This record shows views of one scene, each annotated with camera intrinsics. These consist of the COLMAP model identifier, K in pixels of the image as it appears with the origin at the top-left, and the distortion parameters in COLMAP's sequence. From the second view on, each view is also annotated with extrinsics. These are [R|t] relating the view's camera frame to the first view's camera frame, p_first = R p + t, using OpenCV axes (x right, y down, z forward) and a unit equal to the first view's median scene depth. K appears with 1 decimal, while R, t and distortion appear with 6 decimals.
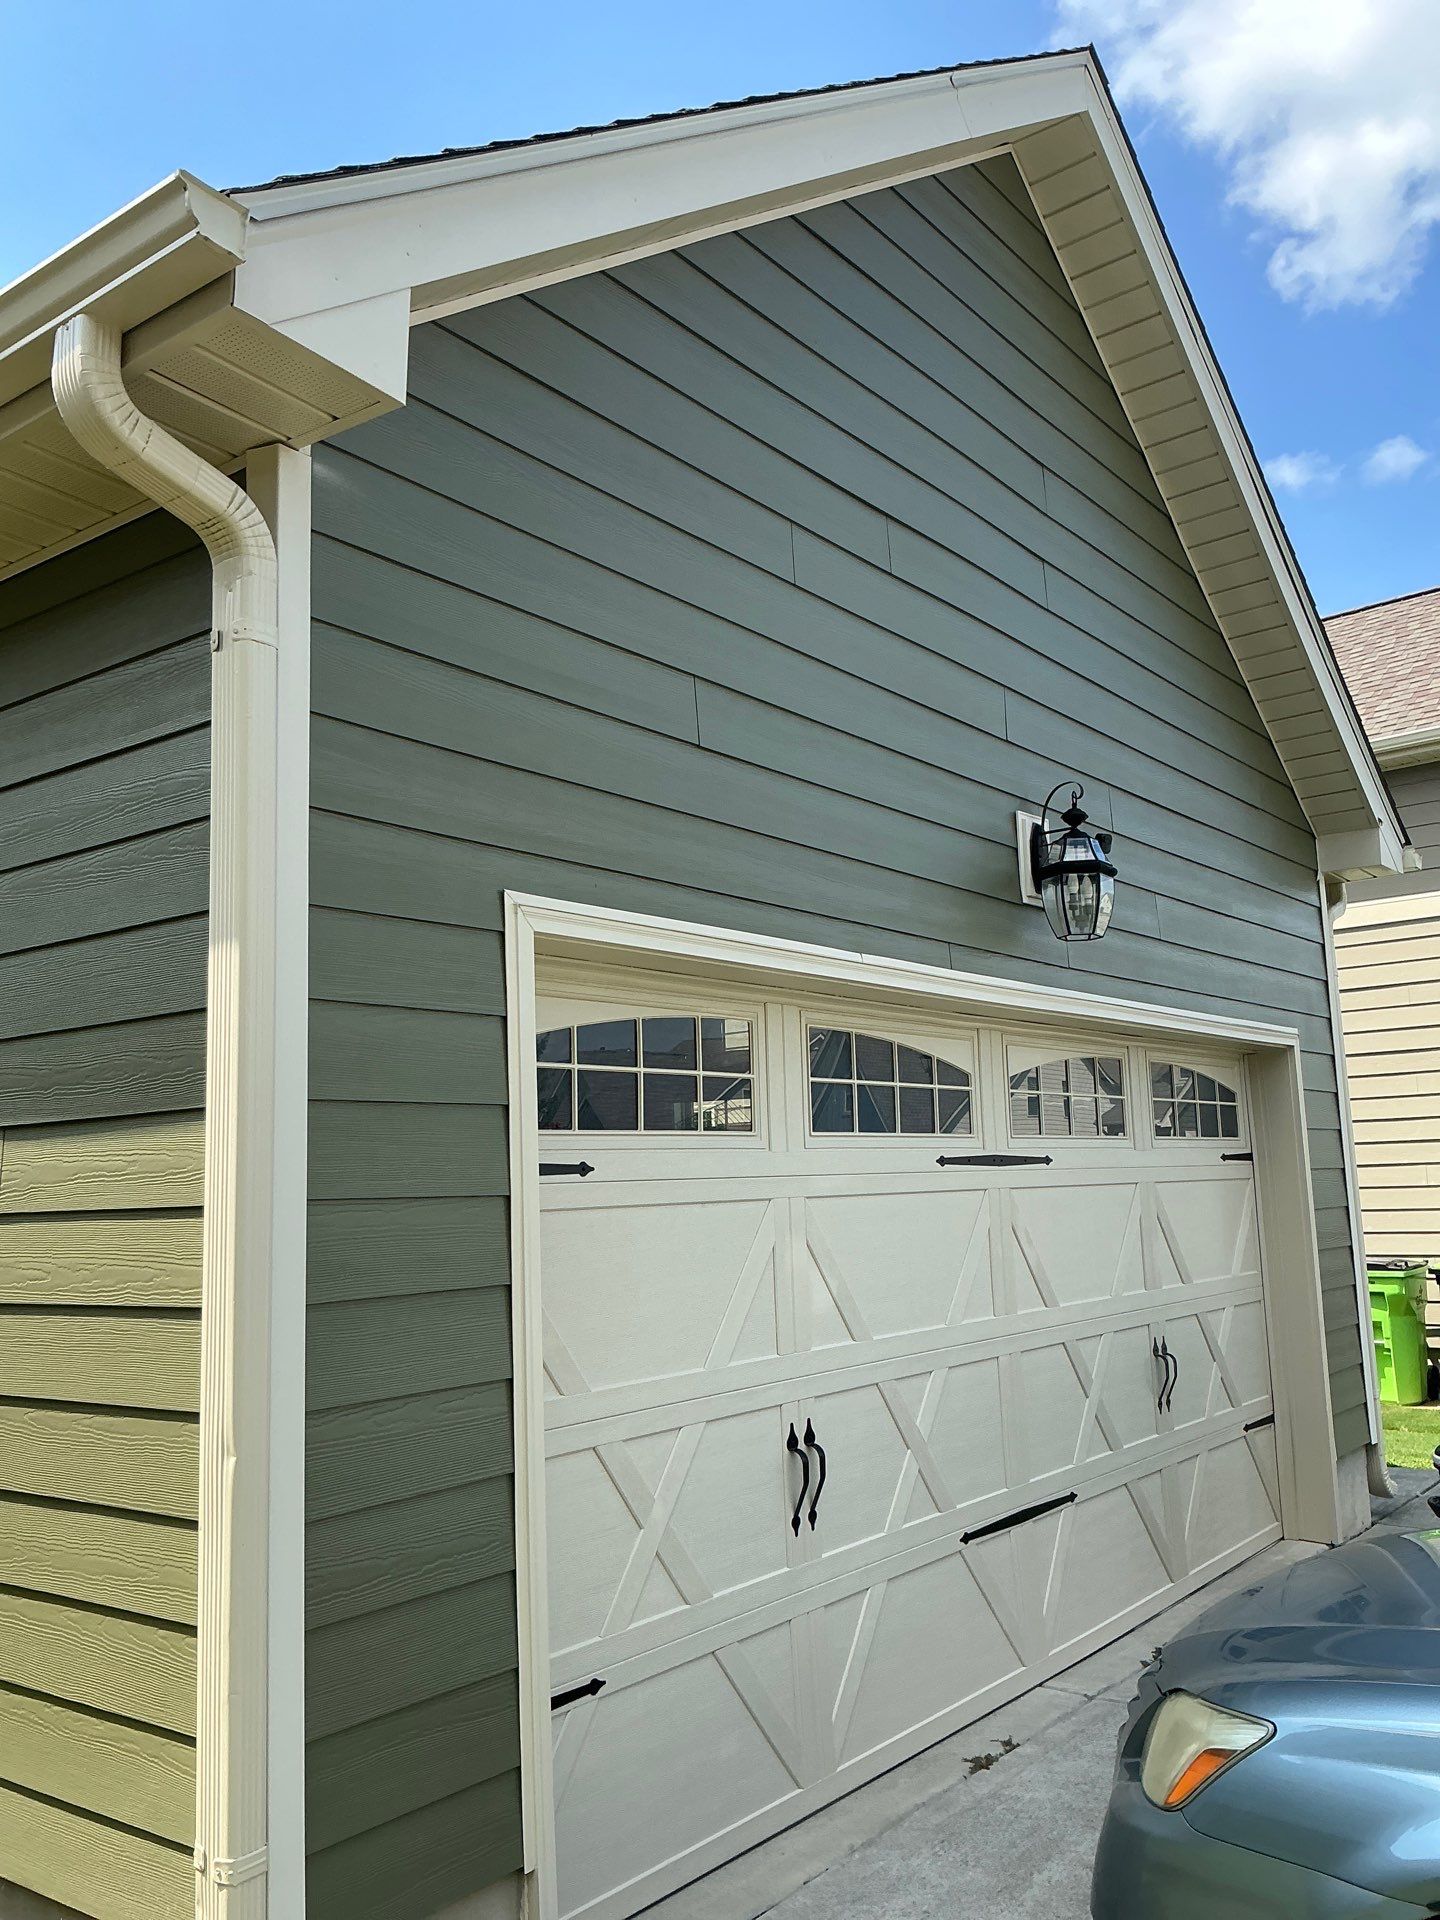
lens RADIAL K [[1574.0, 0, 720.2], [0, 1574.0, 957.5], [0, 0, 1]] dist [0.068208, -0.103492]
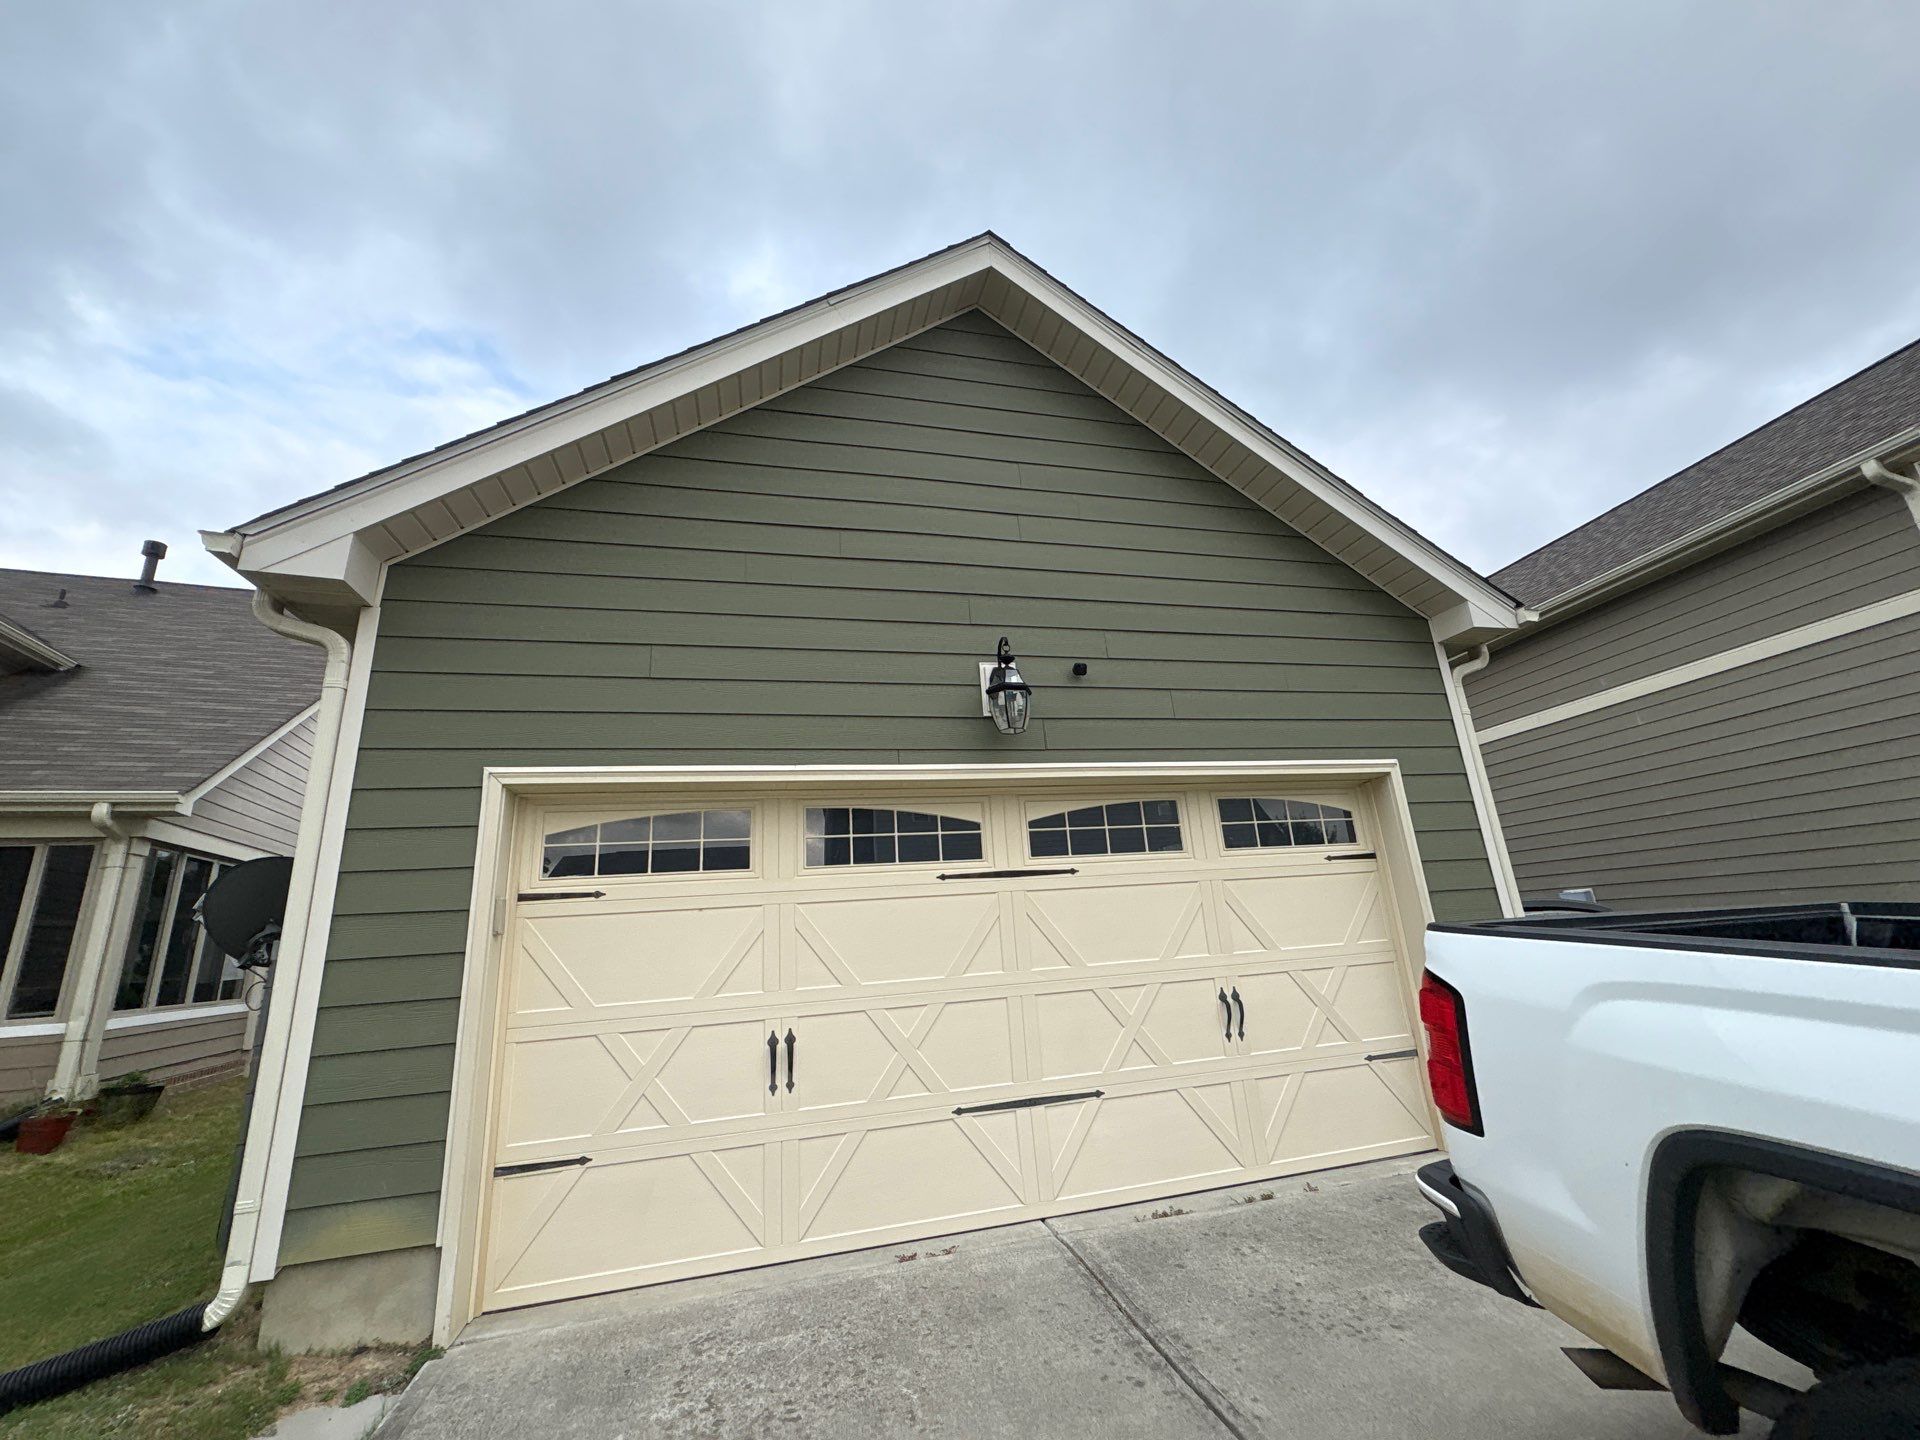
lens RADIAL K [[756.0, 0, 941.0], [0, 756.0, 718.2], [0, 0, 1]] dist [0.000820, 0.000247]
pose [[0.791204, -0.180420, -0.584333, 0.659606], [0.125119, 0.983036, -0.134109, 0.072552], [0.598616, 0.032997, 0.800356, 0.357903]]
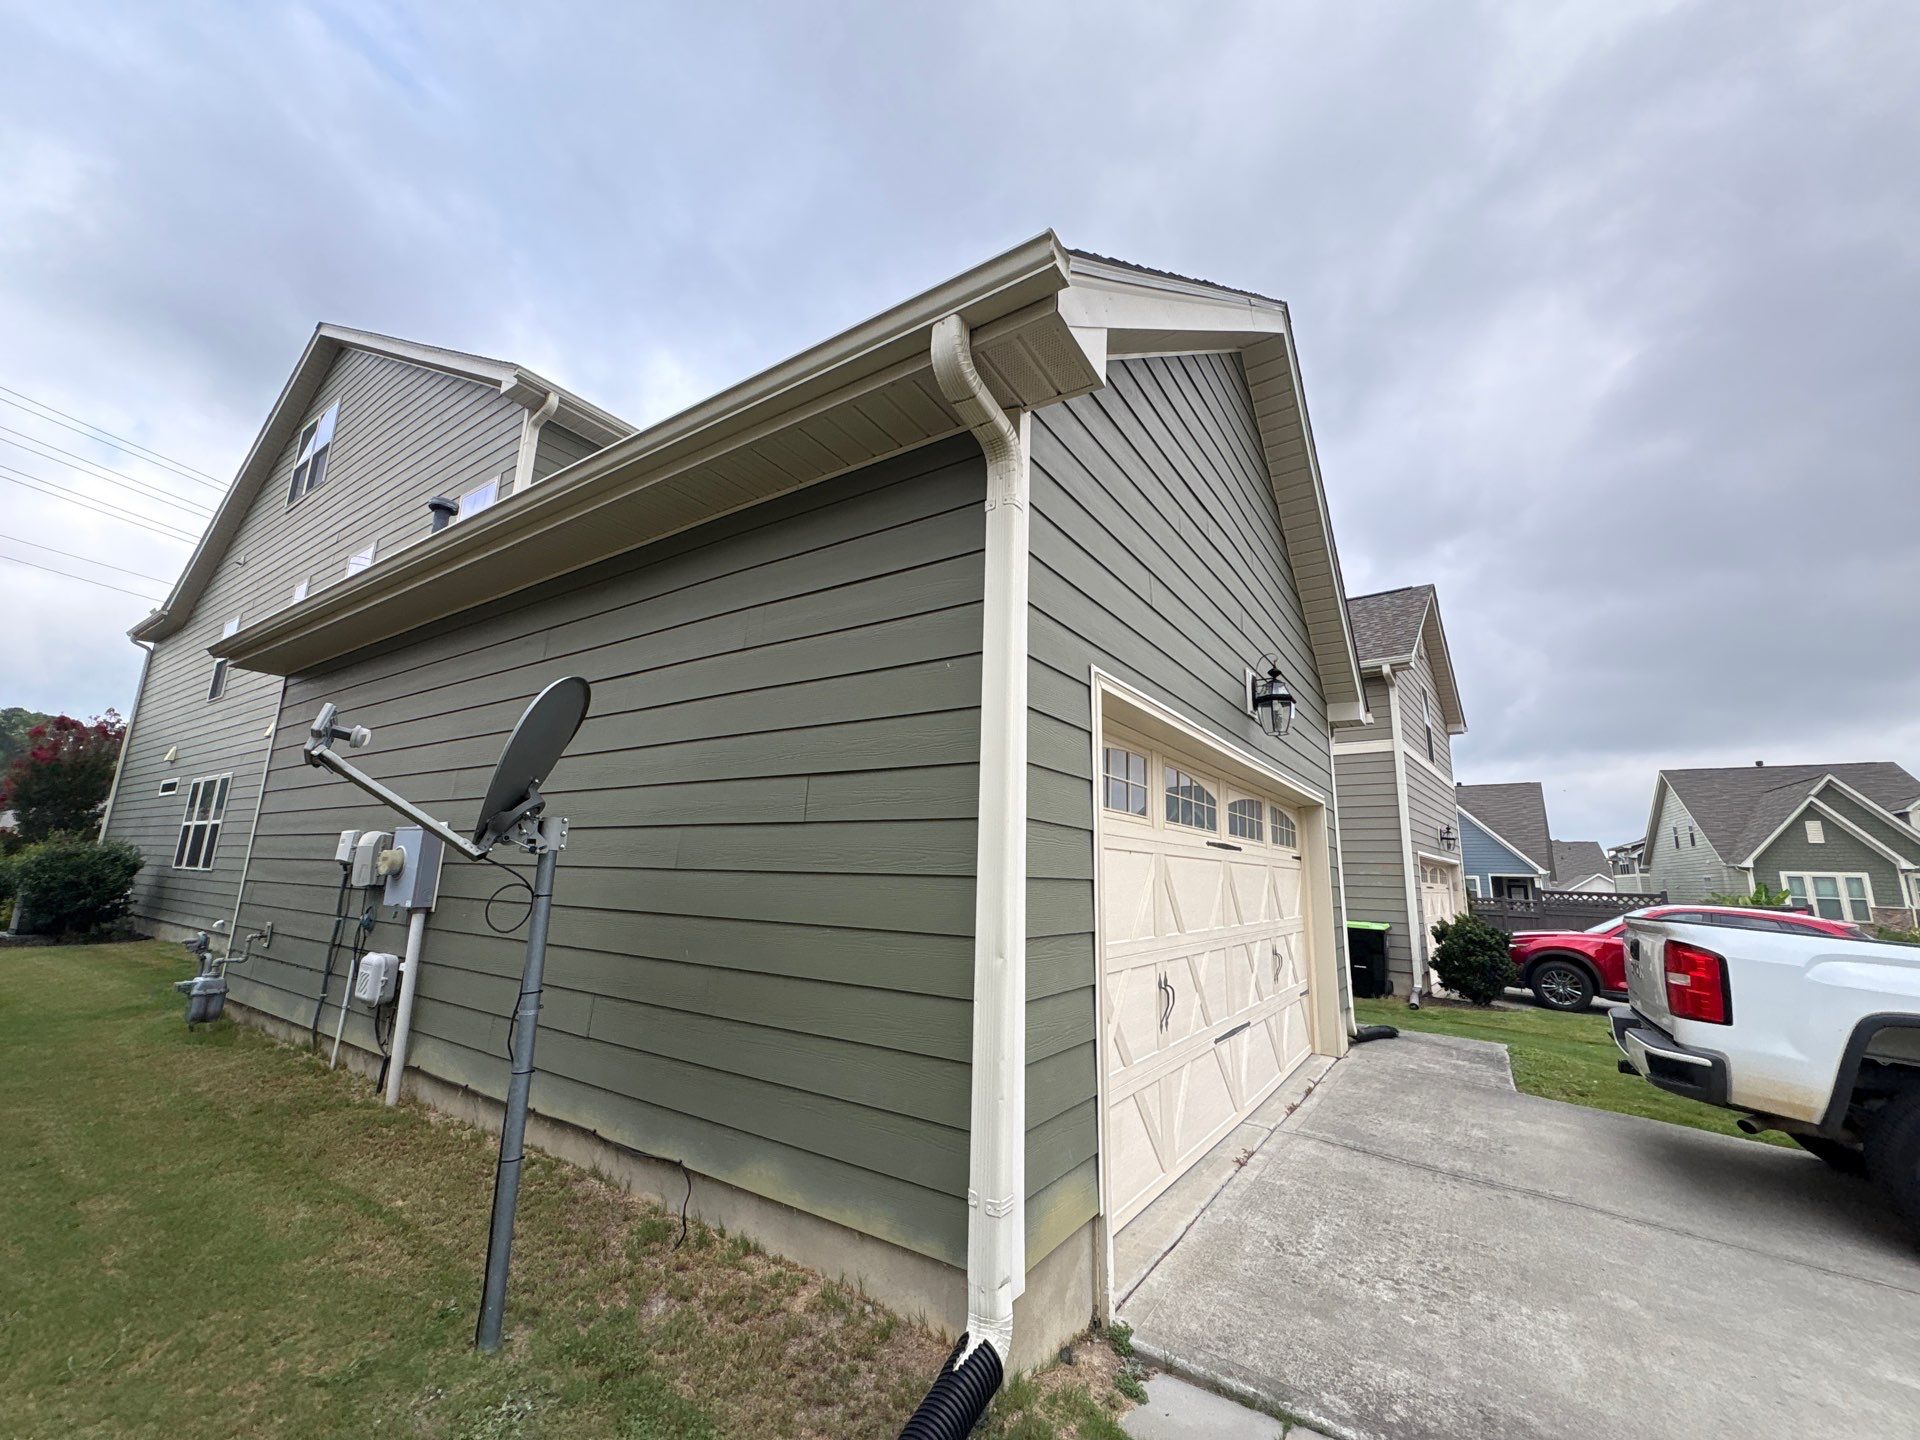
lens RADIAL K [[756.0, 0, 964.5], [0, 756.0, 723.1], [0, 0, 1]] dist [0.000820, 0.000247]
pose [[0.996279, 0.073687, 0.044714, -0.211543], [-0.071261, 0.996015, -0.053620, 0.054739], [-0.048486, 0.050234, 0.997560, 0.090534]]
